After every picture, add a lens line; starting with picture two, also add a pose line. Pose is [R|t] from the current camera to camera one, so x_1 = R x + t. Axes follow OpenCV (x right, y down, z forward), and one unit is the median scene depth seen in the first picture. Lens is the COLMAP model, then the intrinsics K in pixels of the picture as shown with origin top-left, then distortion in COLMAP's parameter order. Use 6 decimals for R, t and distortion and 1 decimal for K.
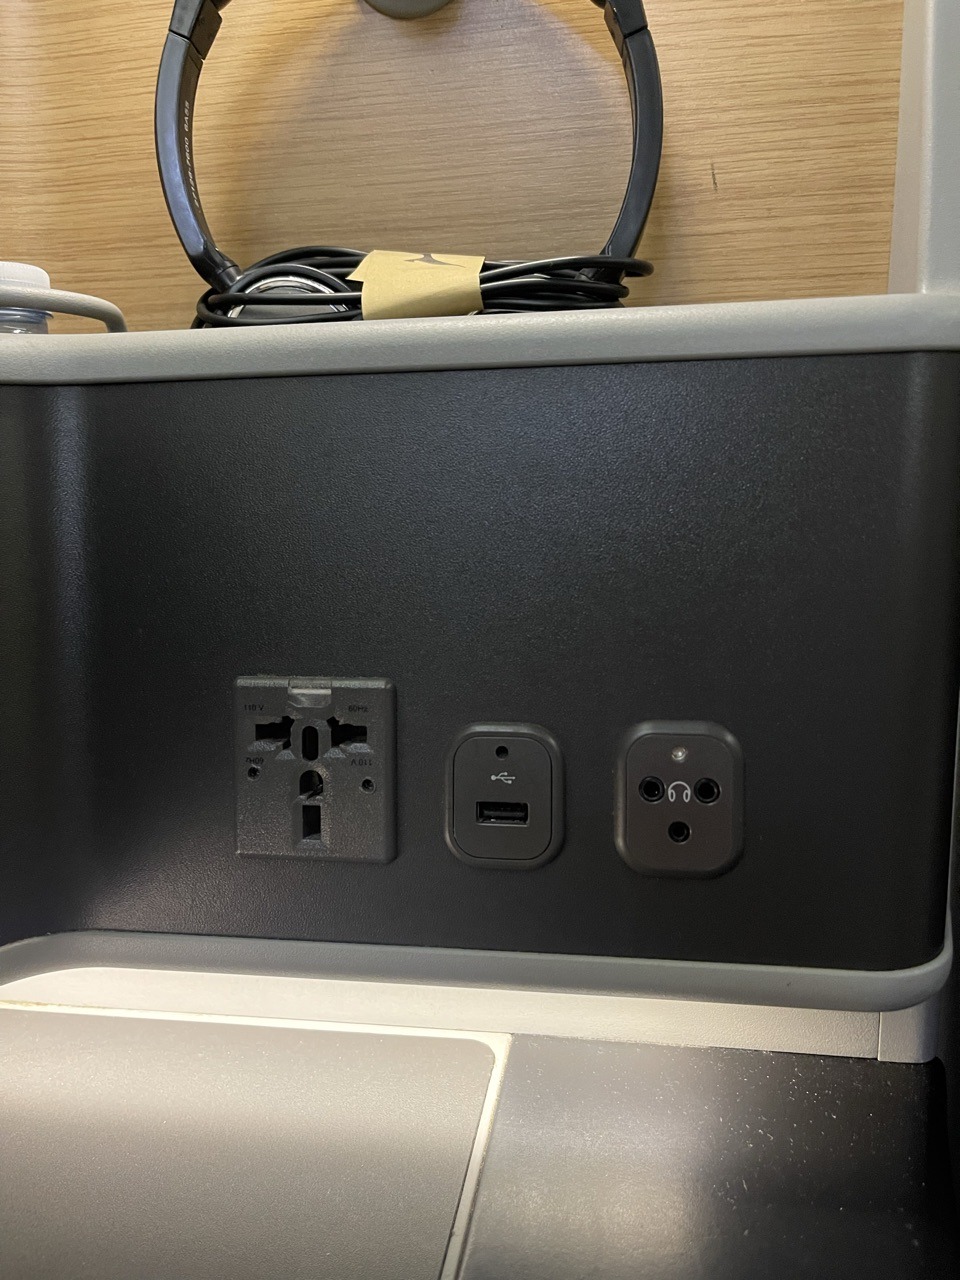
lens RADIAL K [[980.3, 0, 480.0], [0, 980.3, 640.0], [0, 0, 1]] dist [0.045568, -0.082186]
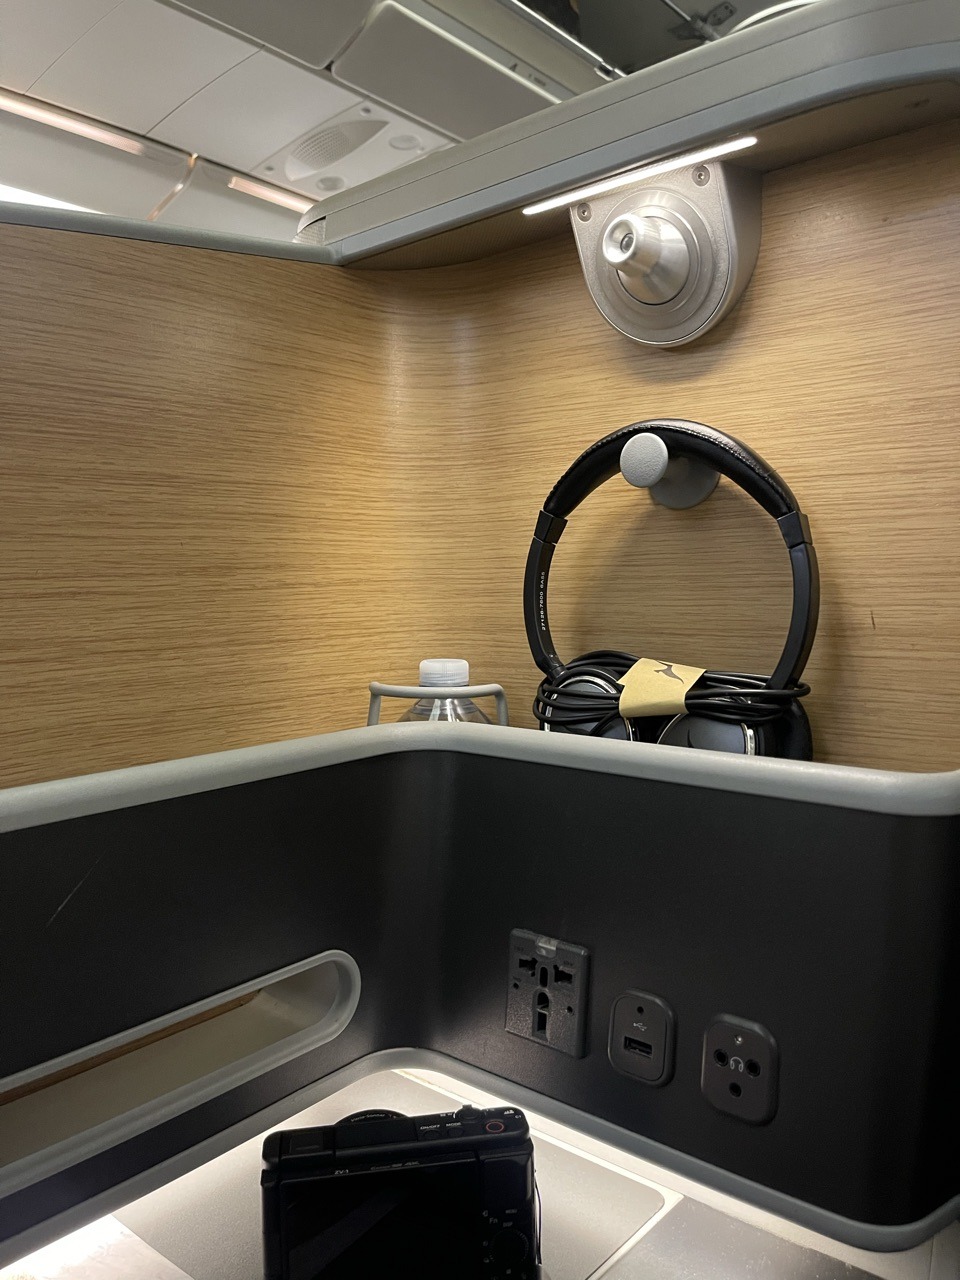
lens RADIAL K [[980.3, 0, 480.0], [0, 980.3, 640.0], [0, 0, 1]] dist [0.045568, -0.082186]
pose [[0.854870, 0.045410, -0.516852, 0.516888], [-0.096449, 0.992708, -0.072308, -0.299548], [0.509799, 0.111664, 0.853016, -0.525750]]
